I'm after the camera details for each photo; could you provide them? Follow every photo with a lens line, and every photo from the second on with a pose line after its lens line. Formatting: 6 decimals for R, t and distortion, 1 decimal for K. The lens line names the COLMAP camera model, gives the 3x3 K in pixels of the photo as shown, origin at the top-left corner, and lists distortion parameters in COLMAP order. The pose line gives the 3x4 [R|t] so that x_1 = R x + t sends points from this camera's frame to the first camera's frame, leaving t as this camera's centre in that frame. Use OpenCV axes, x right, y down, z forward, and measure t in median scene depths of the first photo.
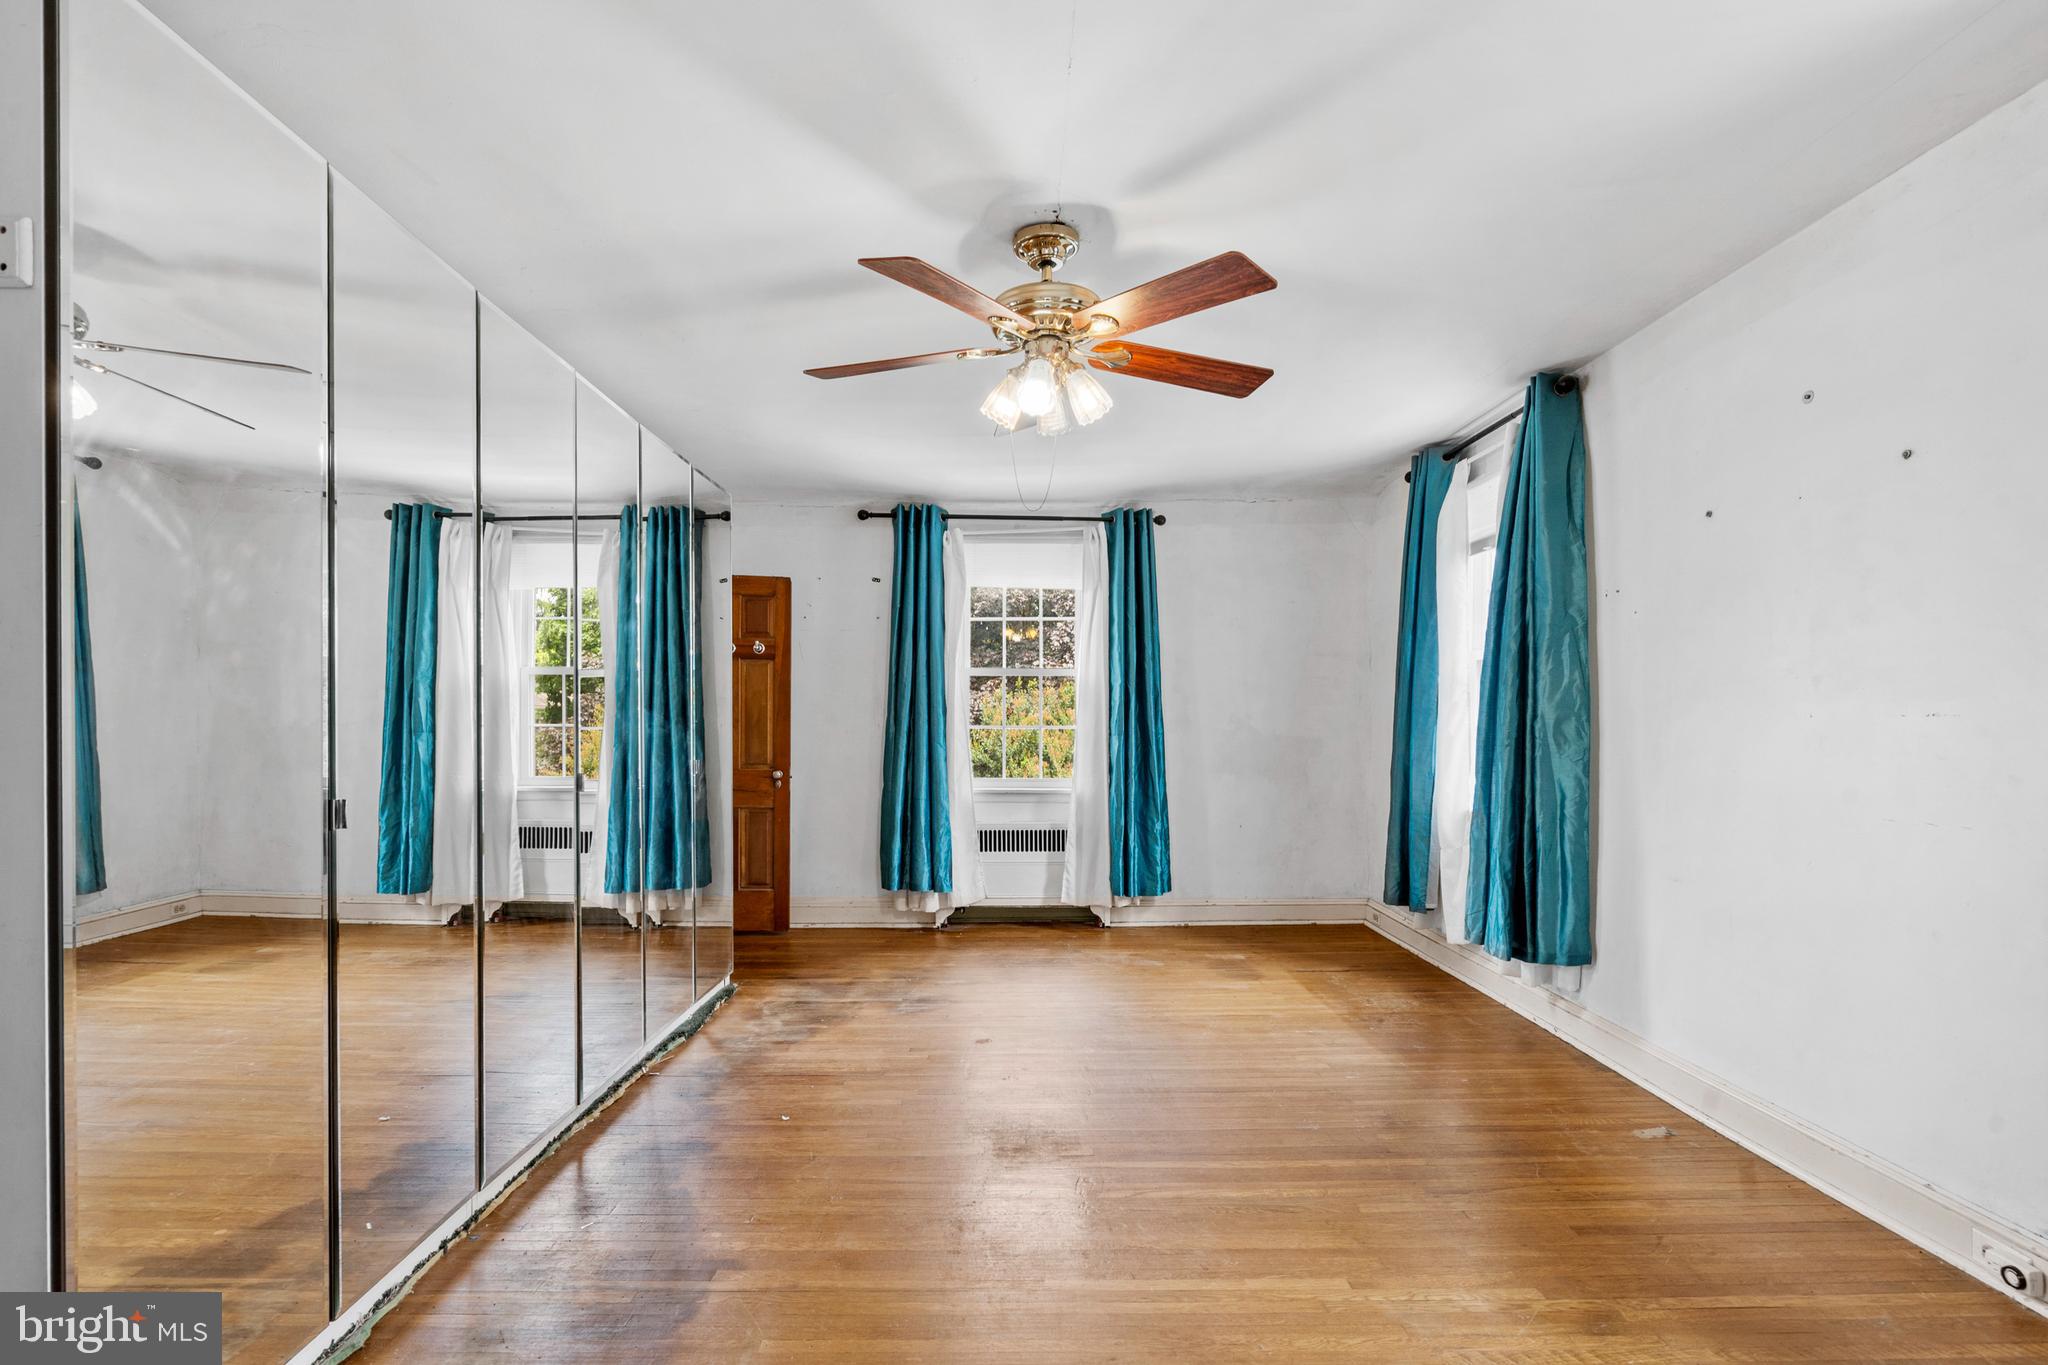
lens RADIAL K [[939.9, 0, 1014.5], [0, 939.9, 691.5], [0, 0, 1]] dist [0.002323, -0.000112]
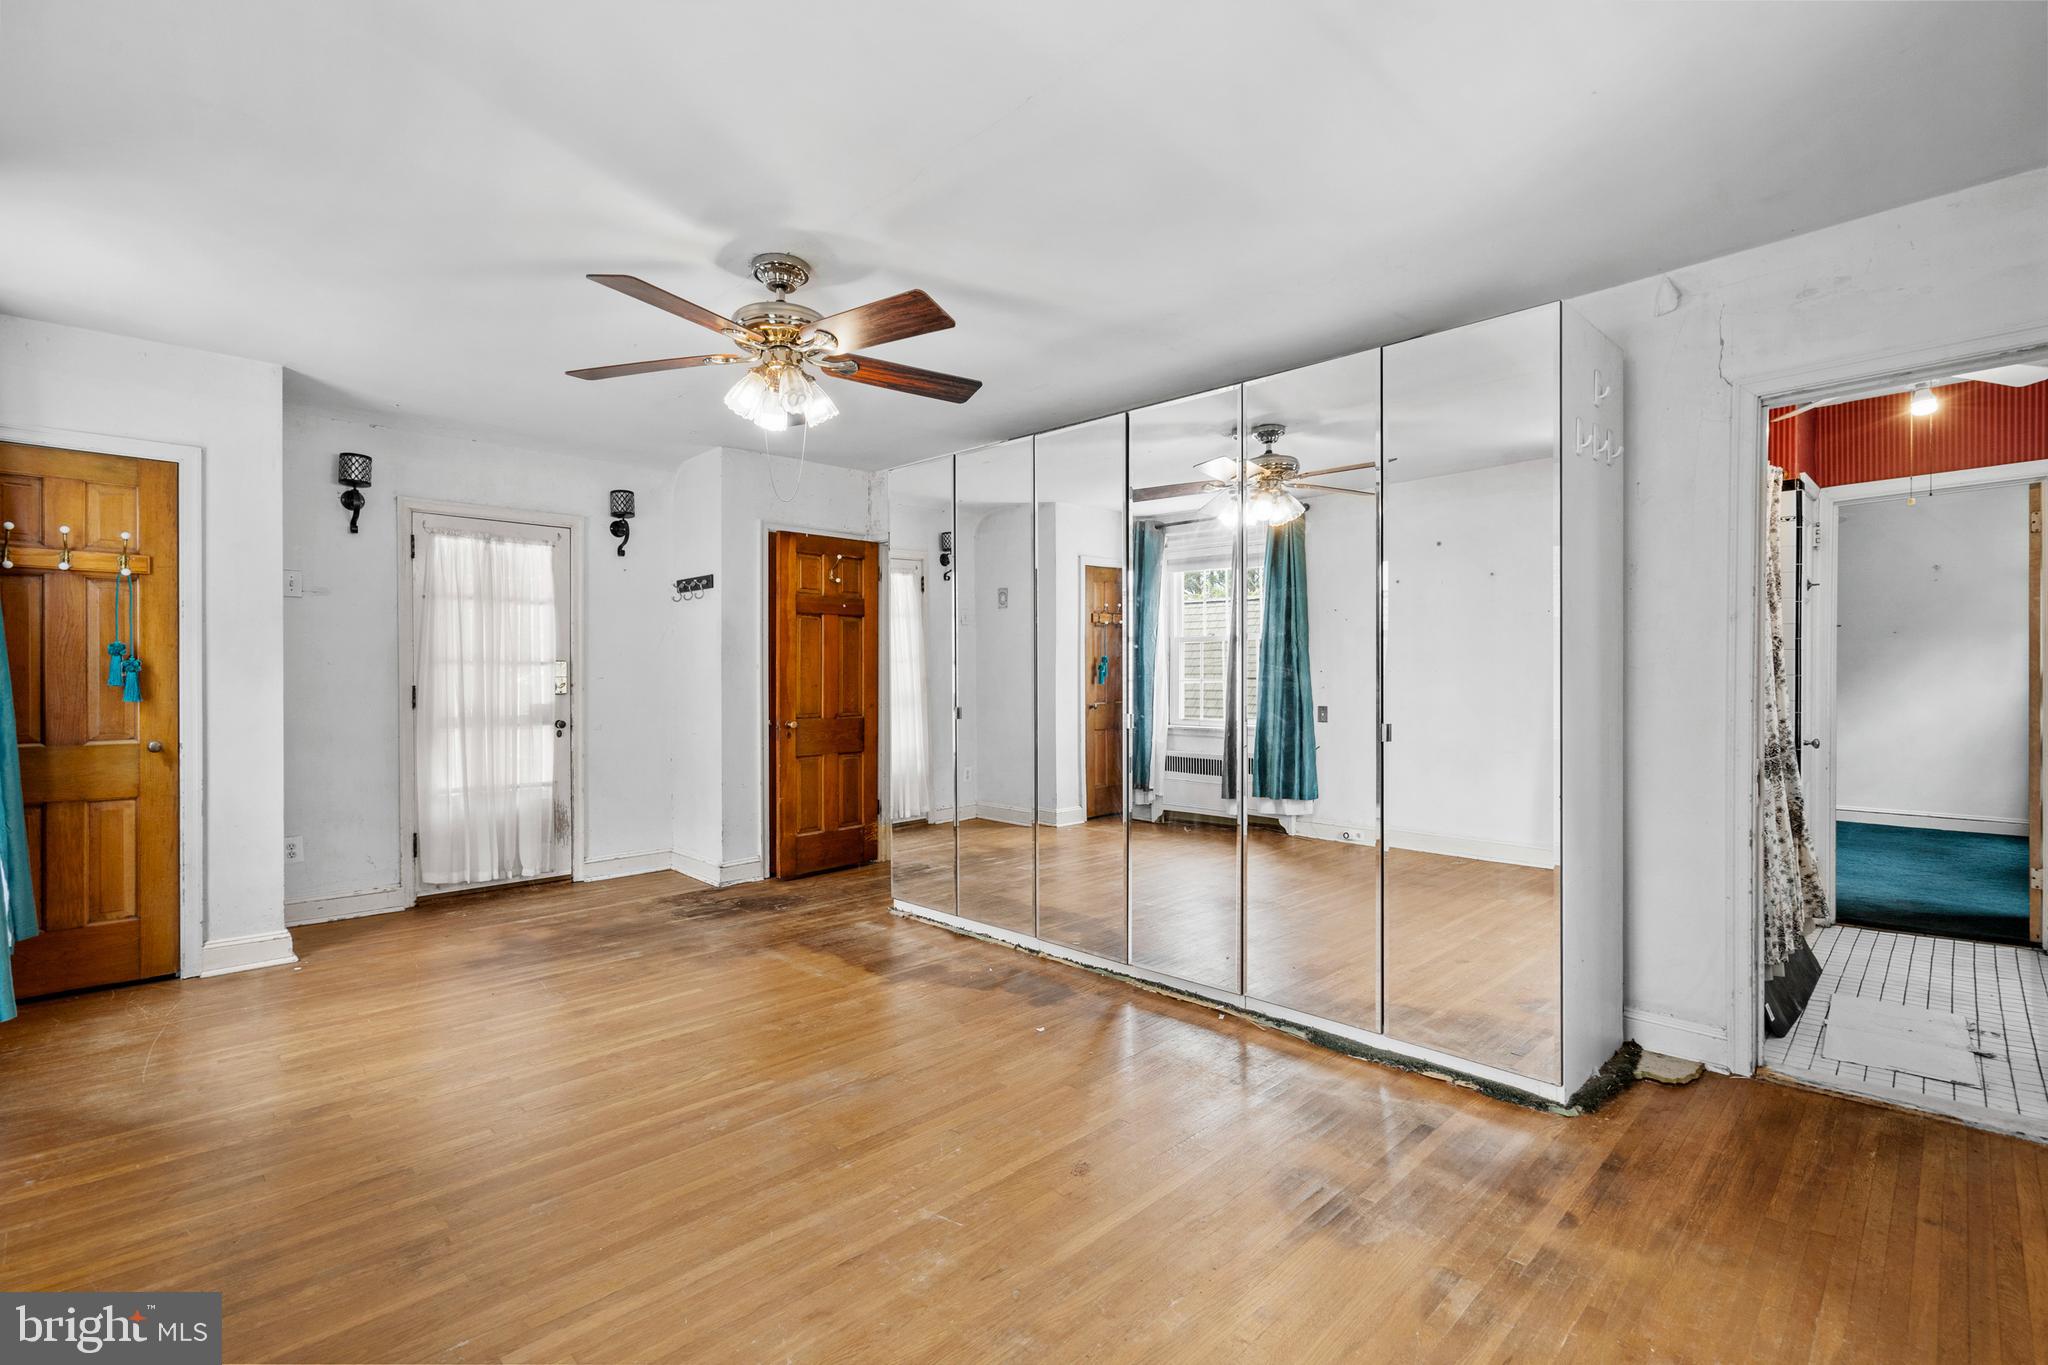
lens RADIAL K [[897.7, 0, 1013.5], [0, 897.7, 695.6], [0, 0, 1]] dist [0.004867, 0.000735]
pose [[-0.727174, 0.001395, -0.686451, 0.360963], [0.026968, 0.999284, -0.026537, 0.060214], [0.685923, -0.037810, -0.726691, 1.247969]]
